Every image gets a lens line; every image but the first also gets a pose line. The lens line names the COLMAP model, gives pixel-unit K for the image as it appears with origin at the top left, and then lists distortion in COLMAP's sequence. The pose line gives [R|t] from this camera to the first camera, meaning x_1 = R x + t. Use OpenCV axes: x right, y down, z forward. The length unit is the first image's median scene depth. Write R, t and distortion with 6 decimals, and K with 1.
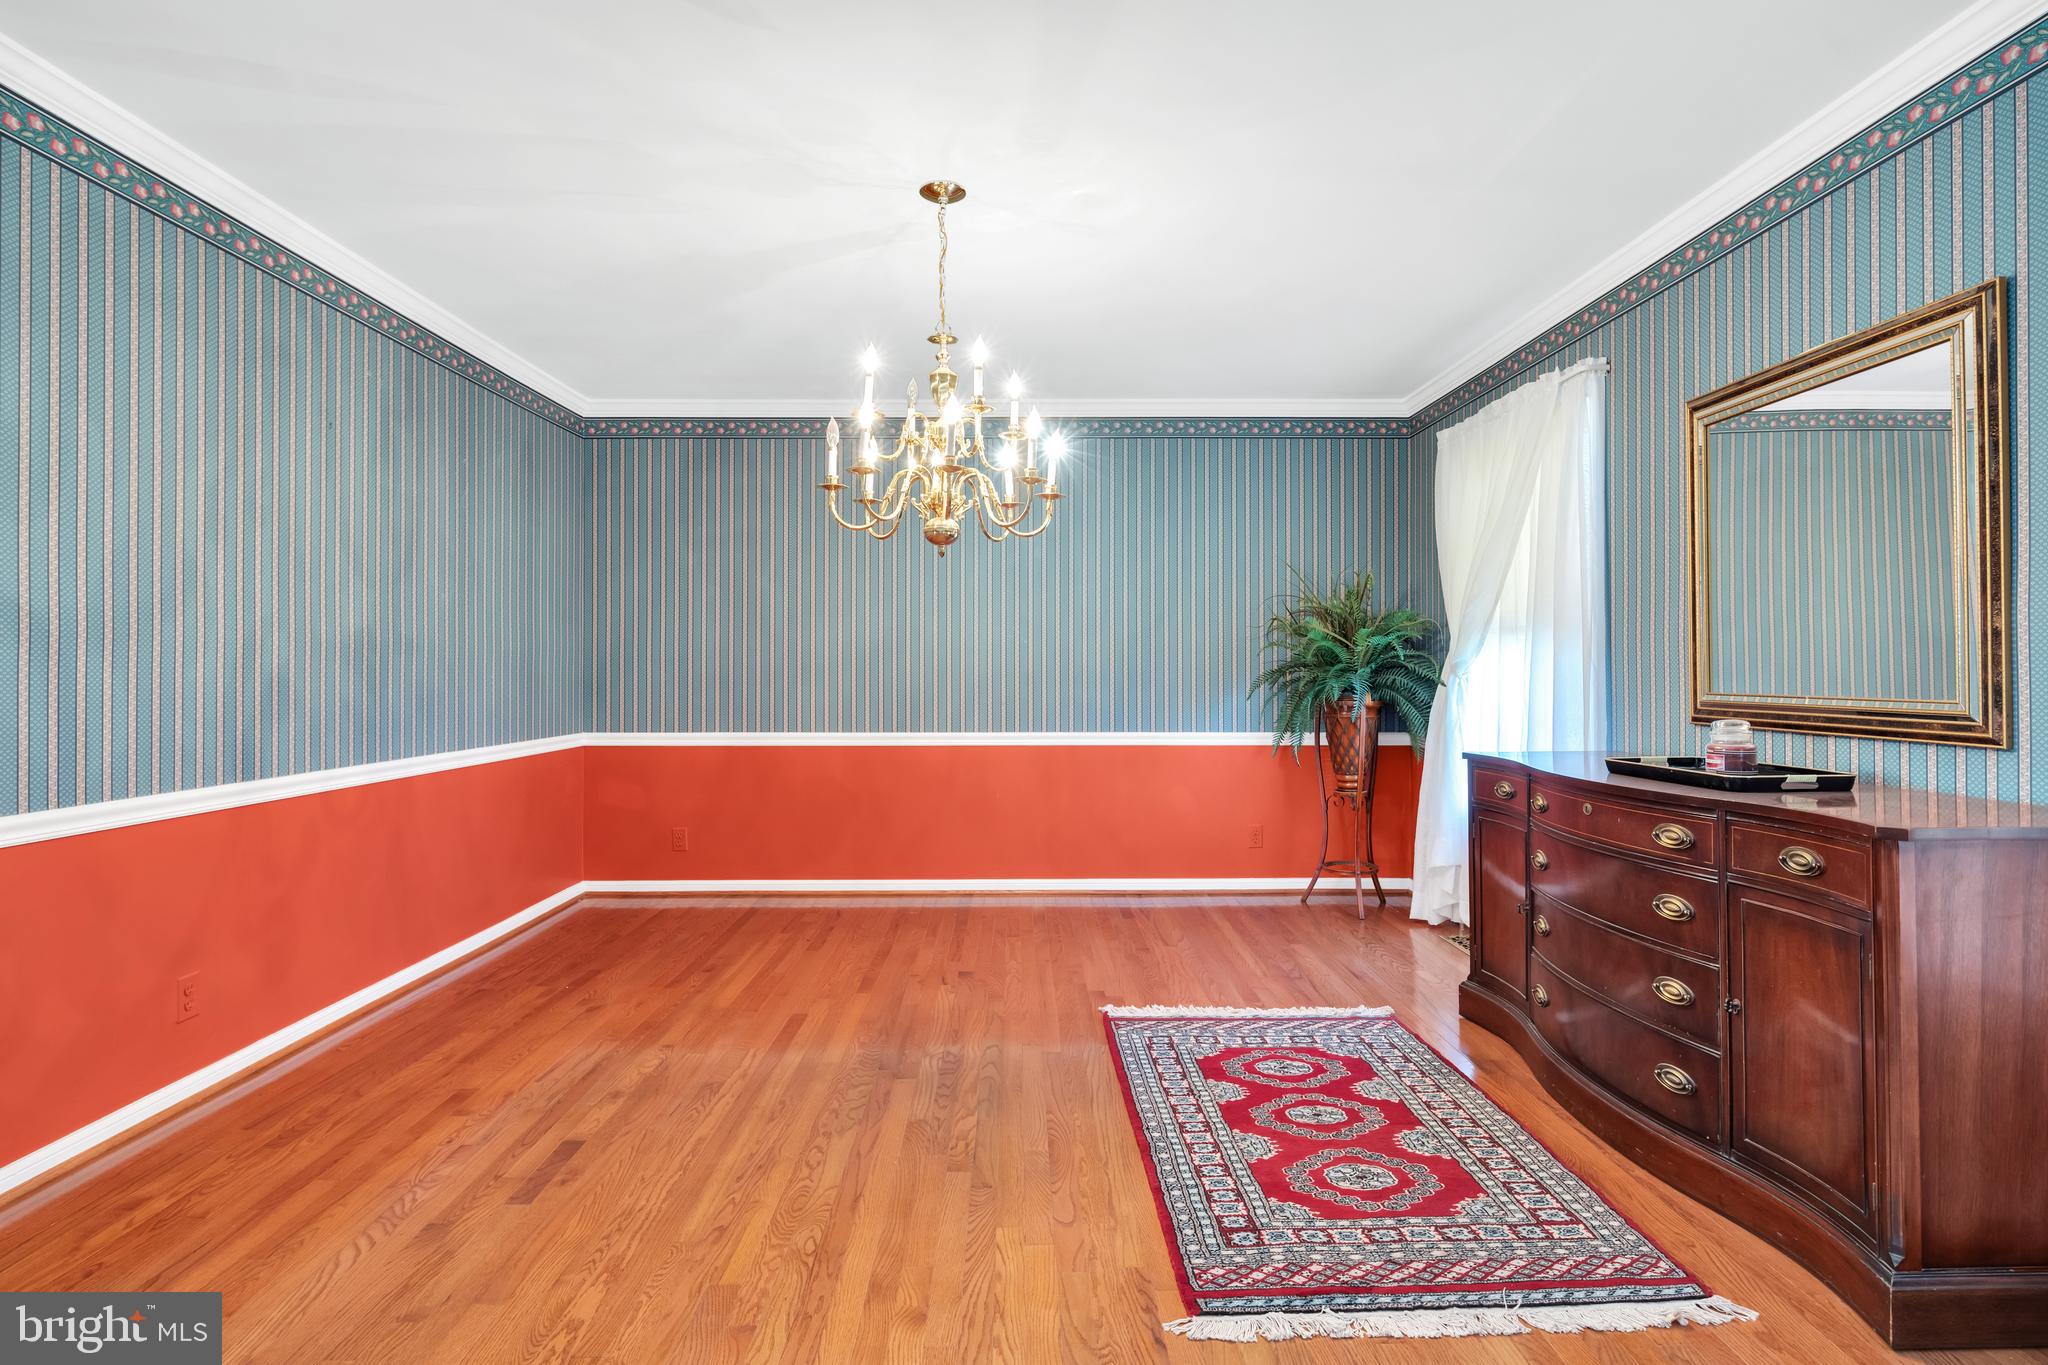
lens RADIAL K [[991.7, 0, 1017.4], [0, 991.7, 670.9], [0, 0, 1]] dist [0.000883, -0.001587]
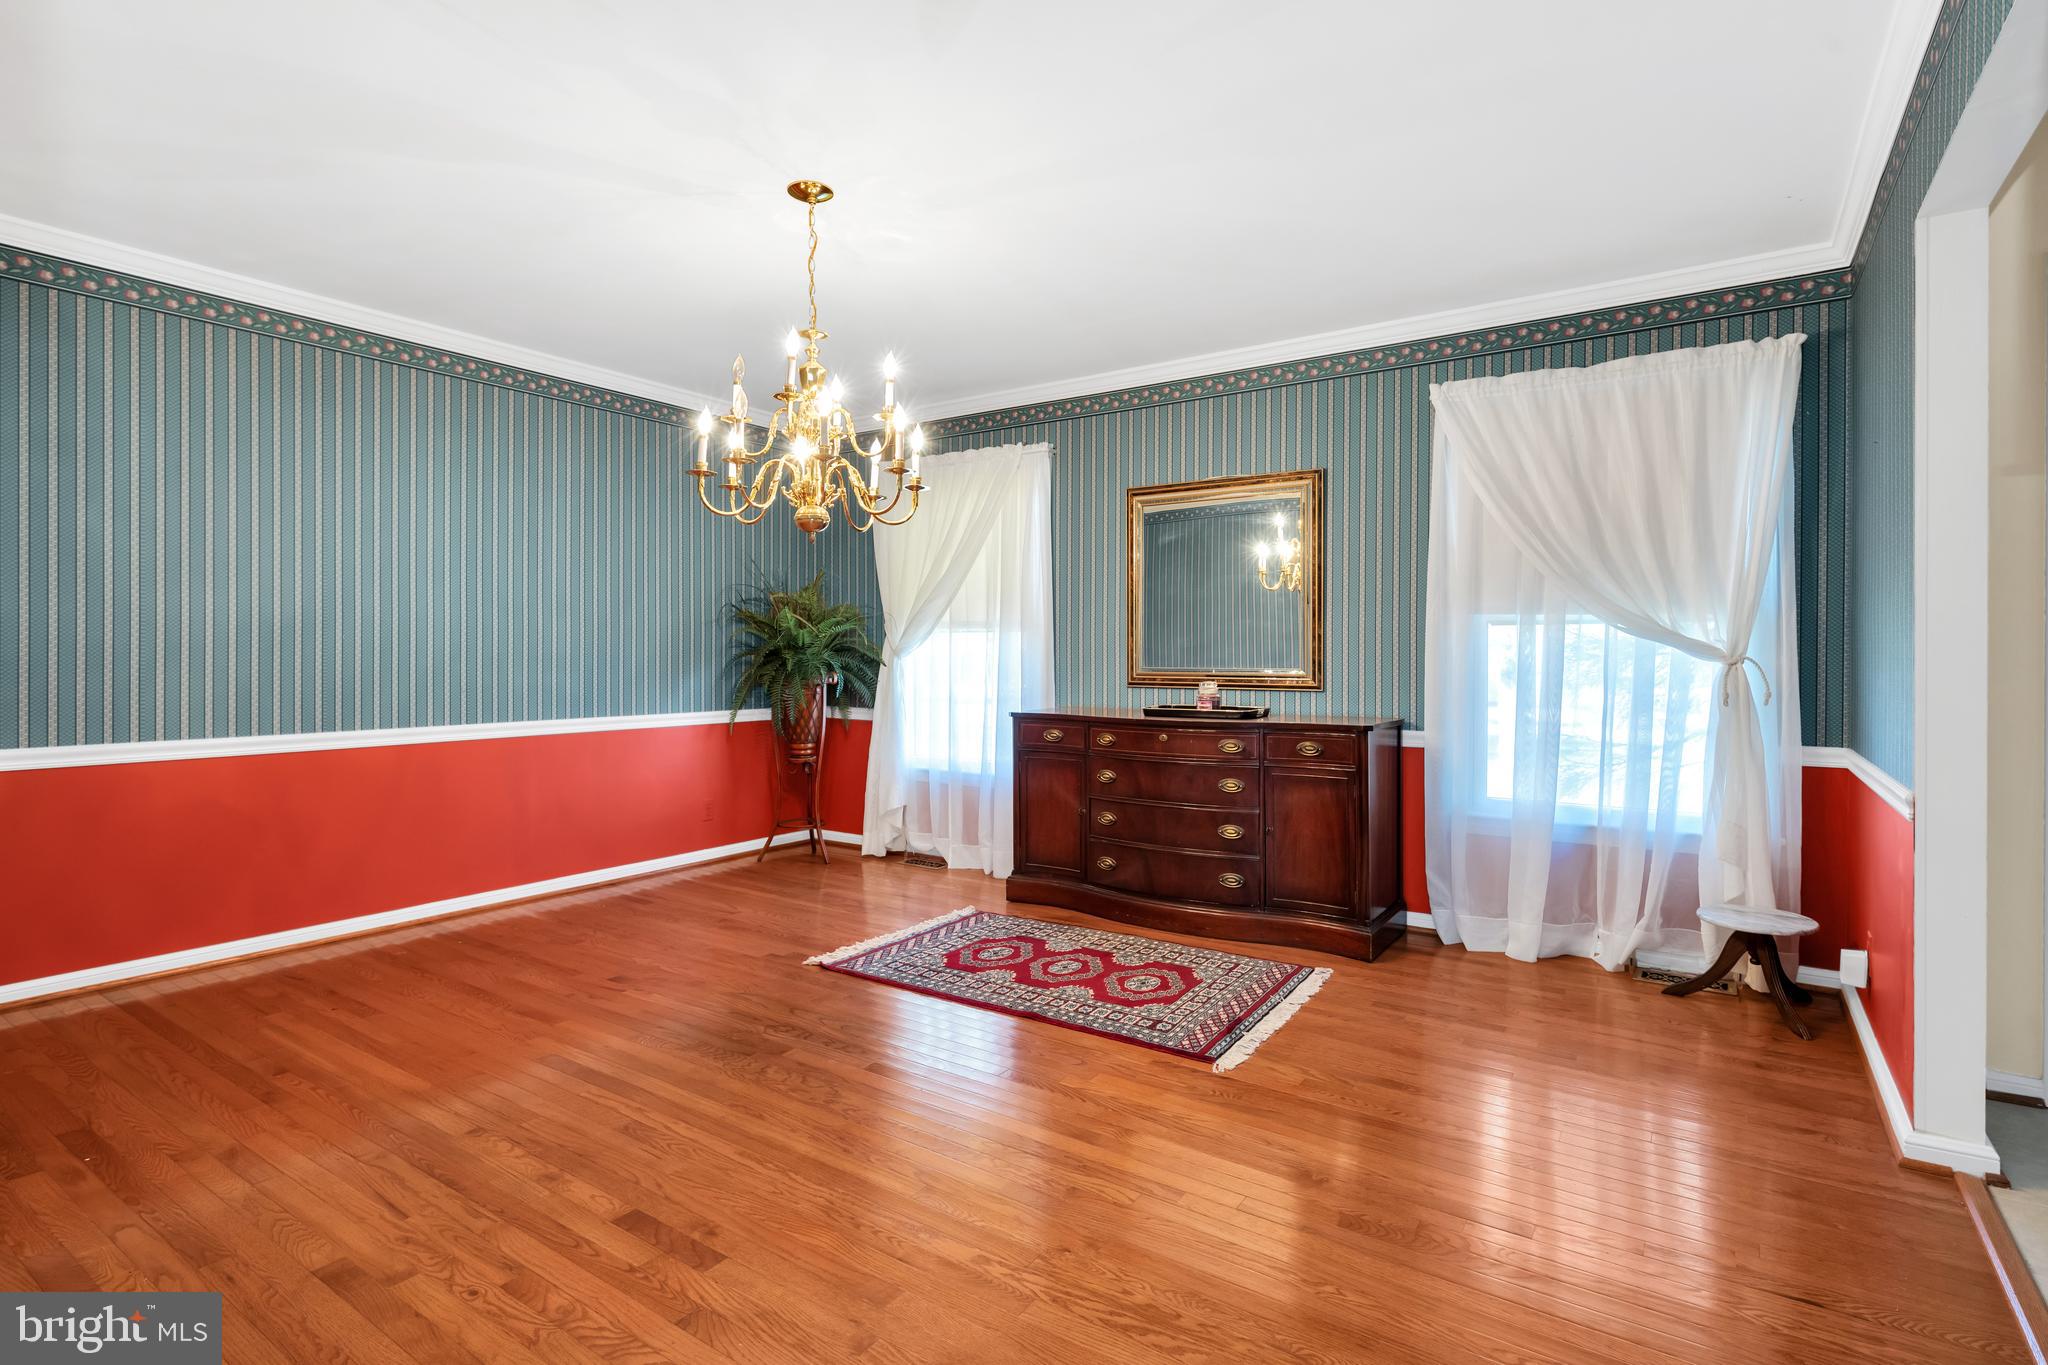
lens RADIAL K [[991.7, 0, 1011.9], [0, 991.7, 670.6], [0, 0, 1]] dist [0.000883, -0.001587]
pose [[0.578634, -0.011043, 0.815513, -0.875586], [-0.001806, 0.999889, 0.014821, 0.003516], [-0.815586, -0.010049, 0.578549, 0.242694]]
